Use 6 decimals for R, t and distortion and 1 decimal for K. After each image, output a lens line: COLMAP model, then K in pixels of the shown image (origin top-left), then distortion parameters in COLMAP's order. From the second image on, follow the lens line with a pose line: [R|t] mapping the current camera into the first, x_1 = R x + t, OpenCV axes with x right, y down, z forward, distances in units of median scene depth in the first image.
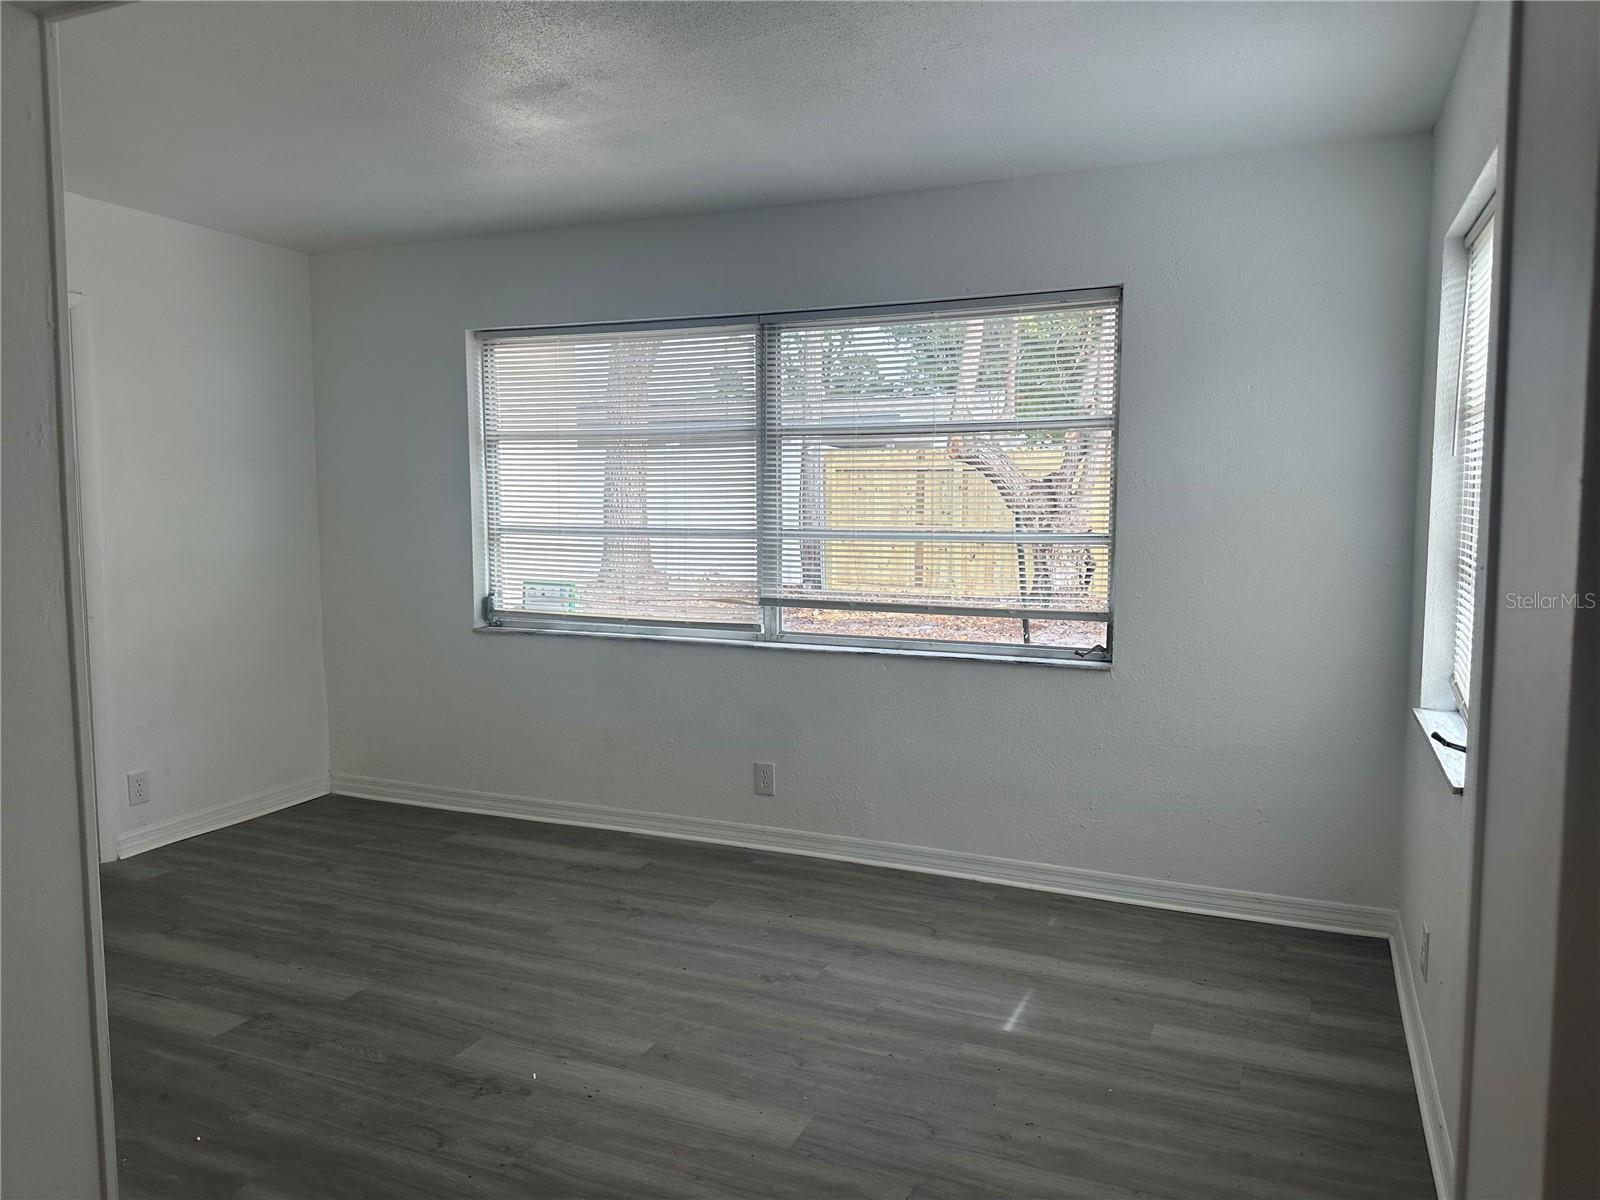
lens RADIAL K [[1118.3, 0, 808.6], [0, 1118.3, 592.1], [0, 0, 1]] dist [0.056928, -0.069868]
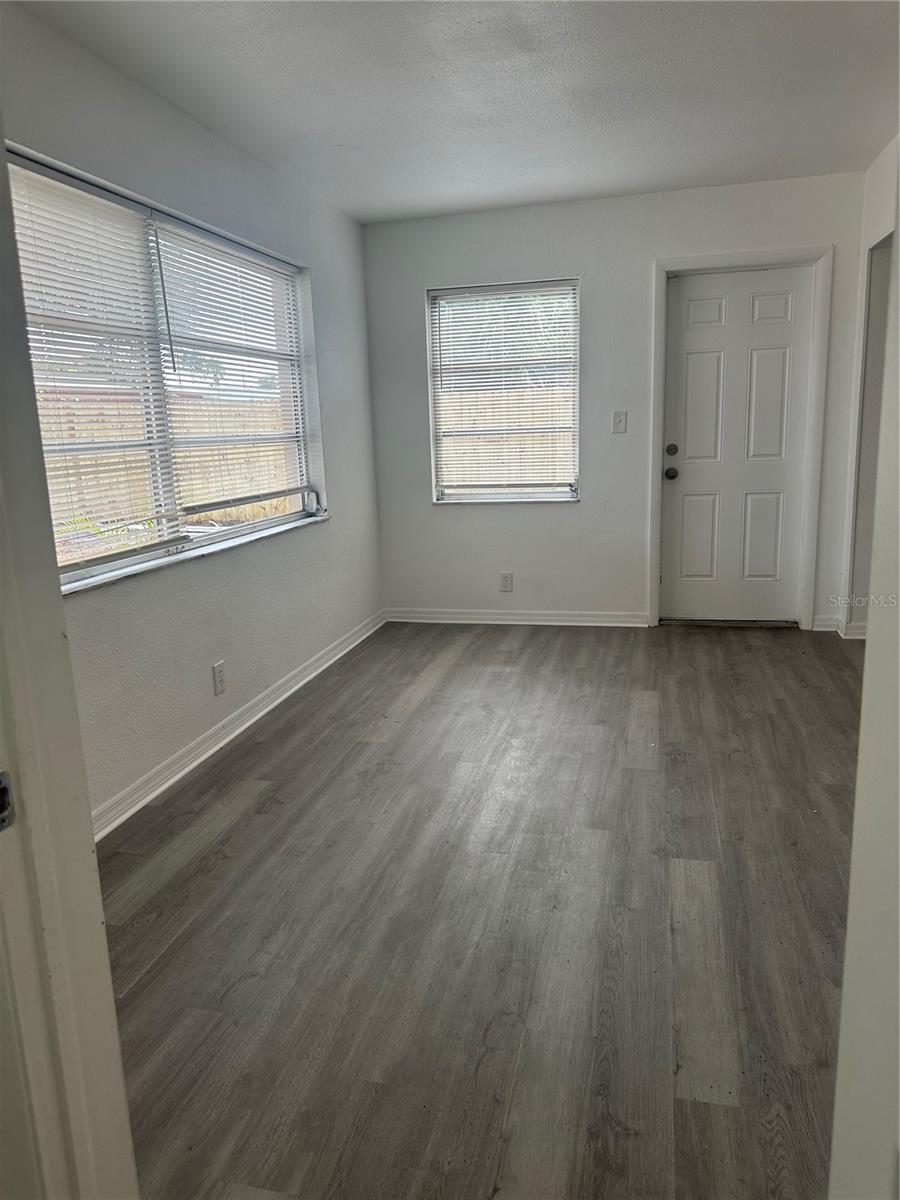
lens RADIAL K [[838.7, 0, 444.0], [0, 838.7, 600.3], [0, 0, 1]] dist [0.056928, -0.069868]
pose [[-0.153493, -0.195057, 0.968707, -0.986898], [0.135178, 0.966963, 0.216125, -0.055061], [-0.978860, 0.164121, -0.122055, 1.046688]]
